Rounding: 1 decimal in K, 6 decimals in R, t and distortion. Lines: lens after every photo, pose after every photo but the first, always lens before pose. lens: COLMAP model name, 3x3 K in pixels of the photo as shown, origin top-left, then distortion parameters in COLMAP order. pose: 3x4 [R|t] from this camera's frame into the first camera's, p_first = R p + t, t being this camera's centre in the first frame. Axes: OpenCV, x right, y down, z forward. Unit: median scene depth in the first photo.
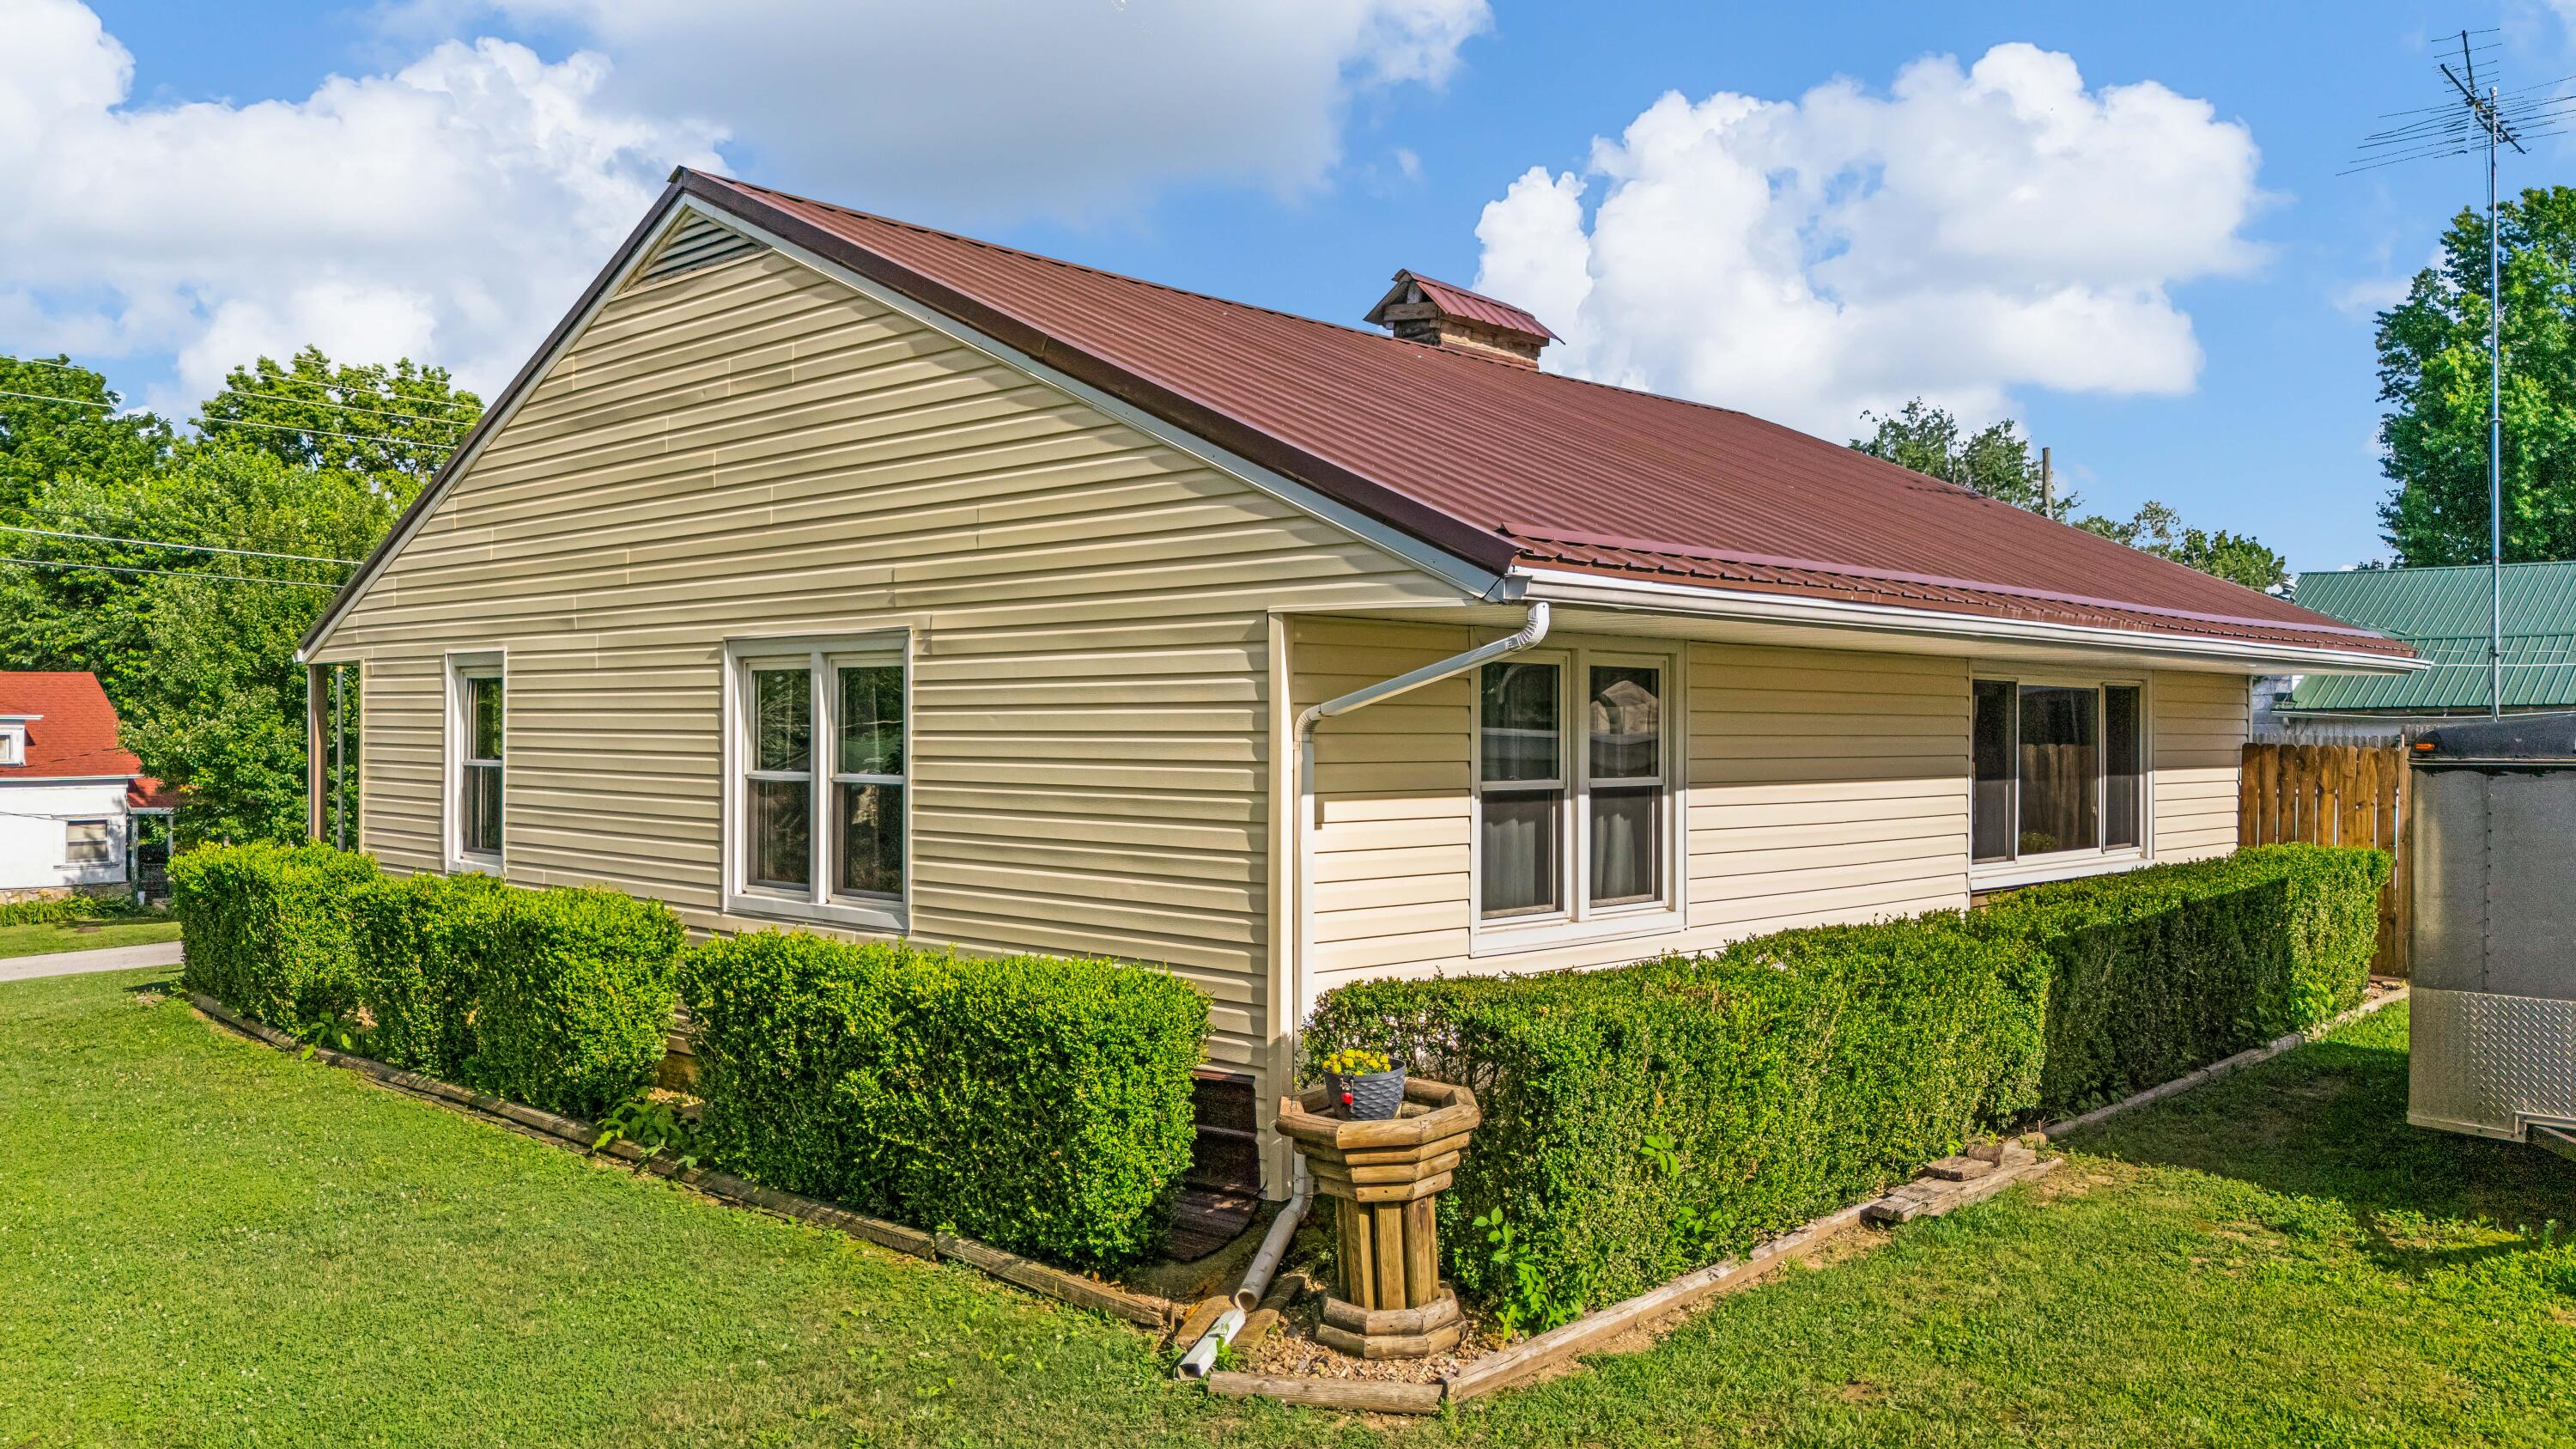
lens RADIAL K [[1922.2, 0, 1355.4], [0, 1922.2, 709.6], [0, 0, 1]] dist [0.041946, -0.020561]
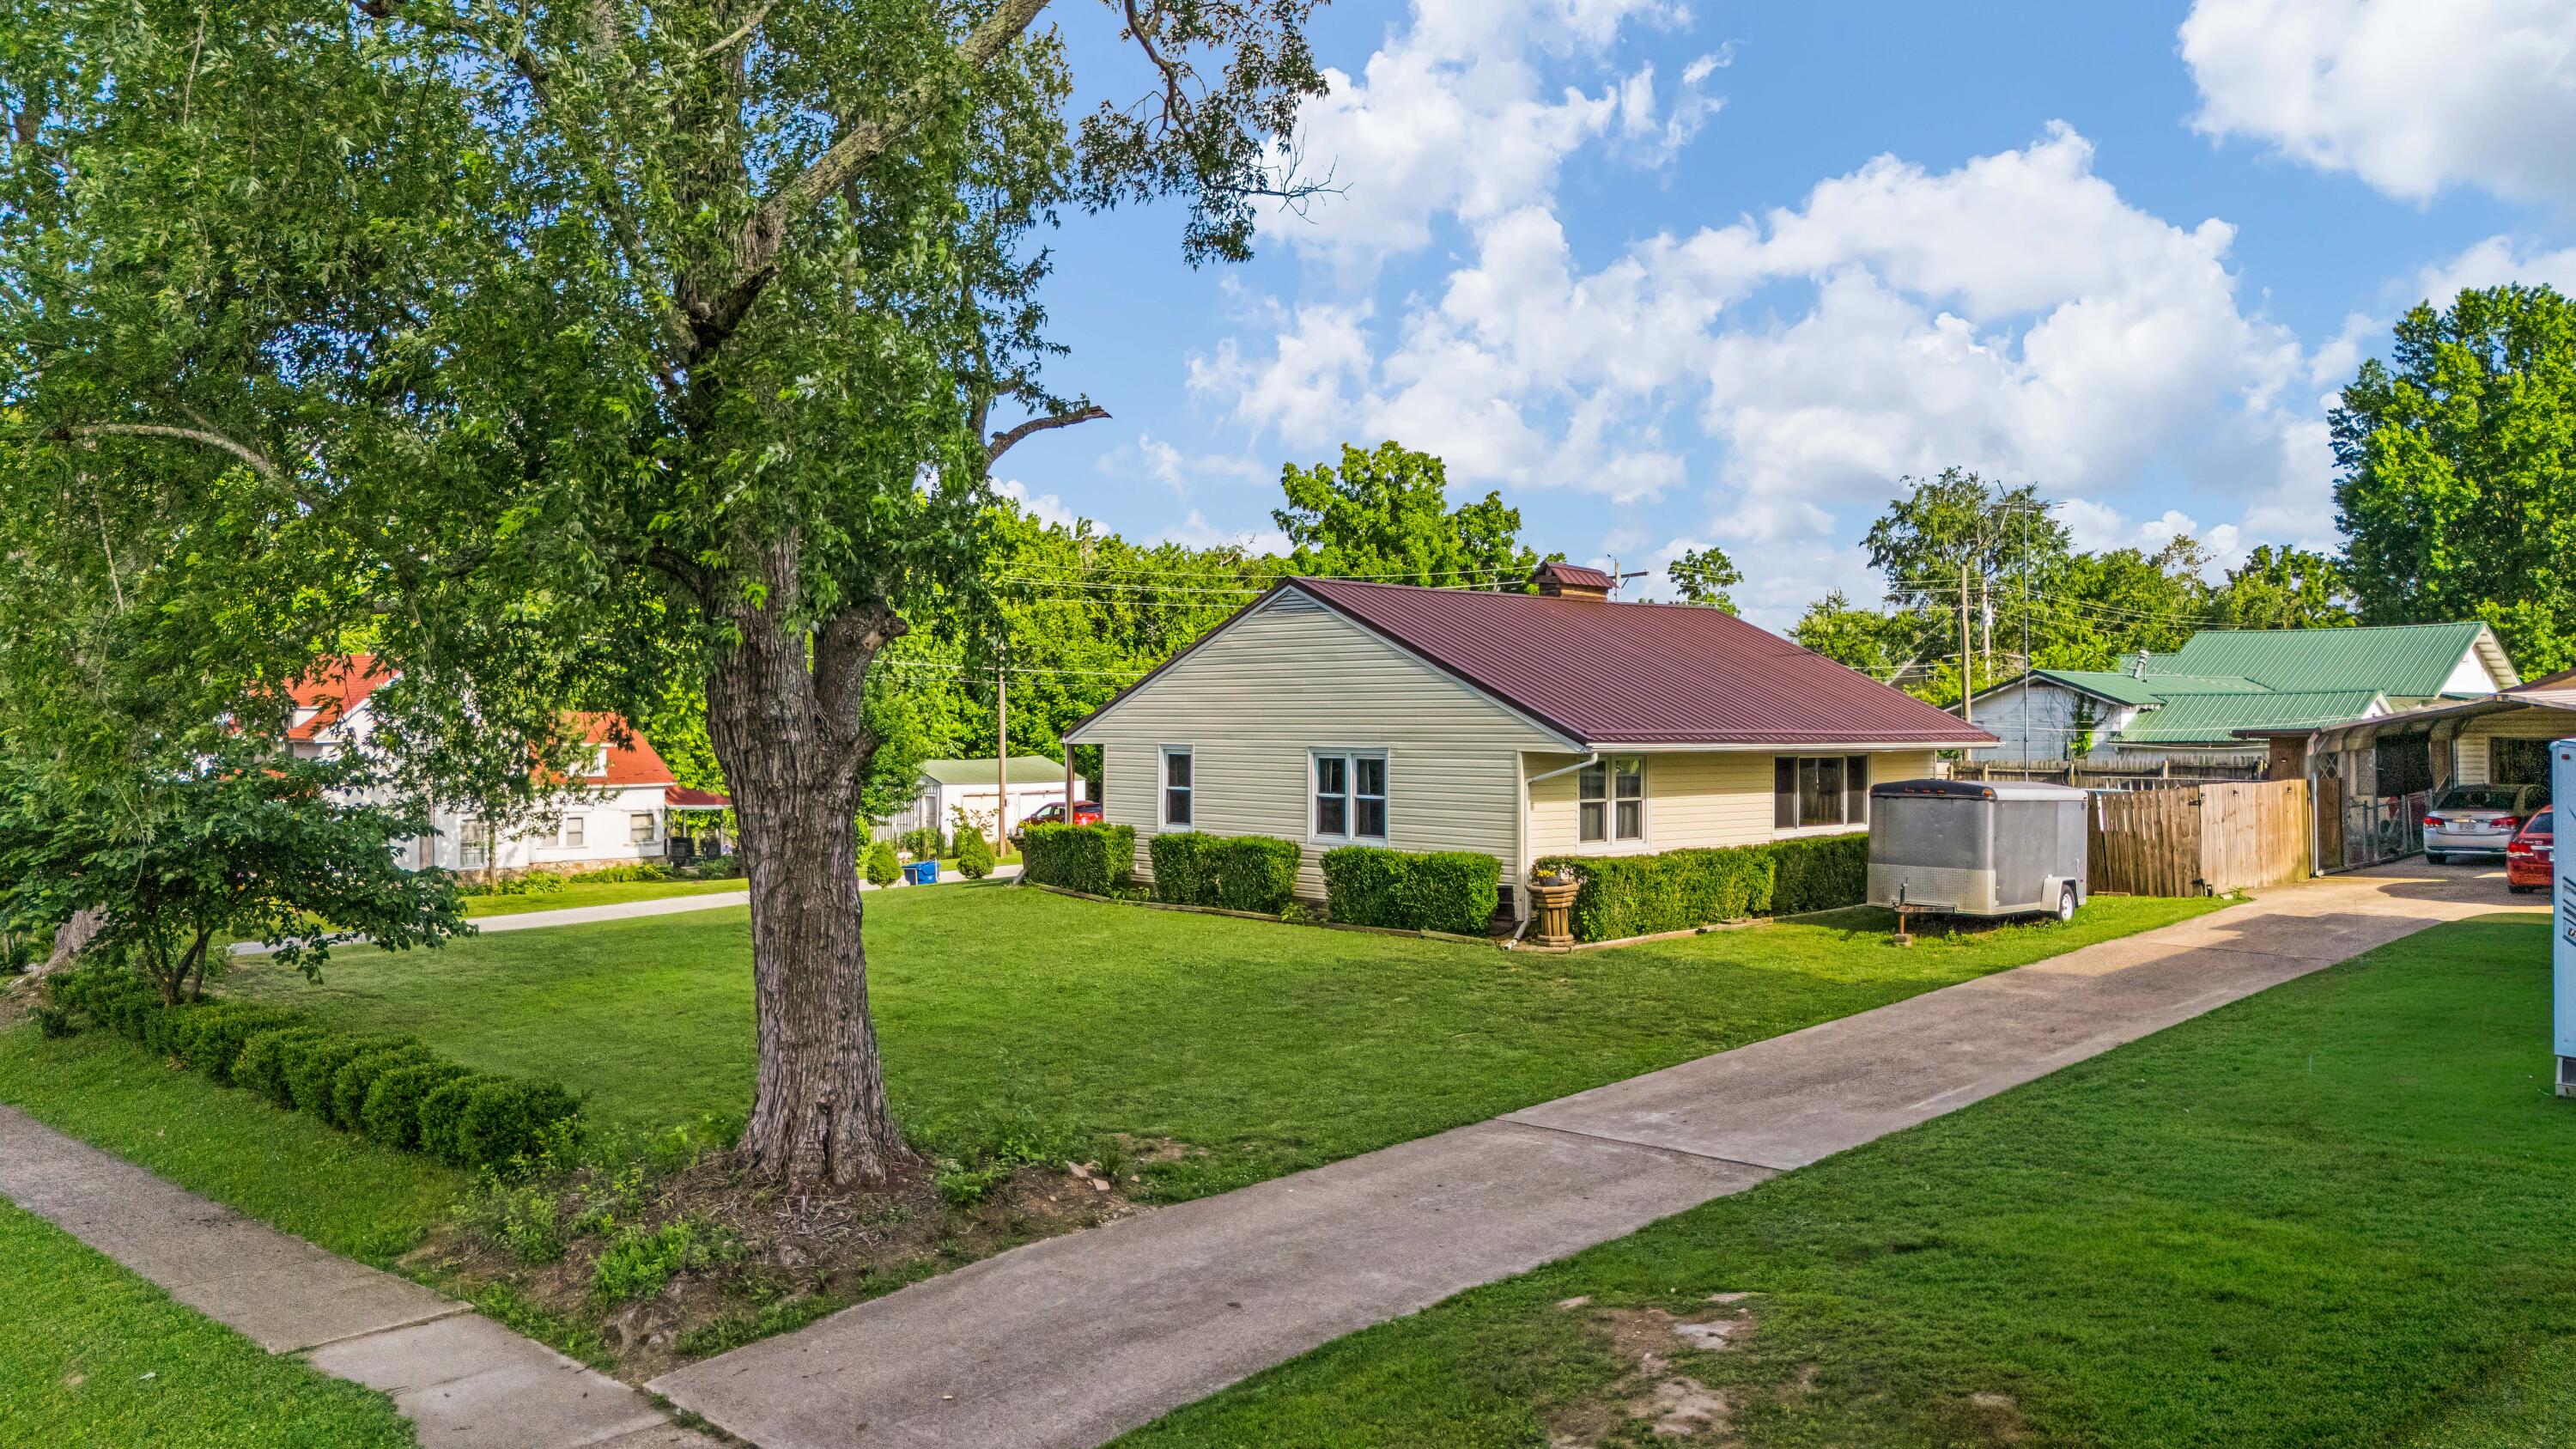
lens RADIAL K [[1922.2, 0, 1305.9], [0, 1922.2, 741.5], [0, 0, 1]] dist [0.041946, -0.020561]
pose [[0.997021, -0.002818, -0.077085, -0.126482], [0.004231, 0.999826, 0.018178, -0.105538], [0.077021, -0.018450, 0.996859, -1.985330]]
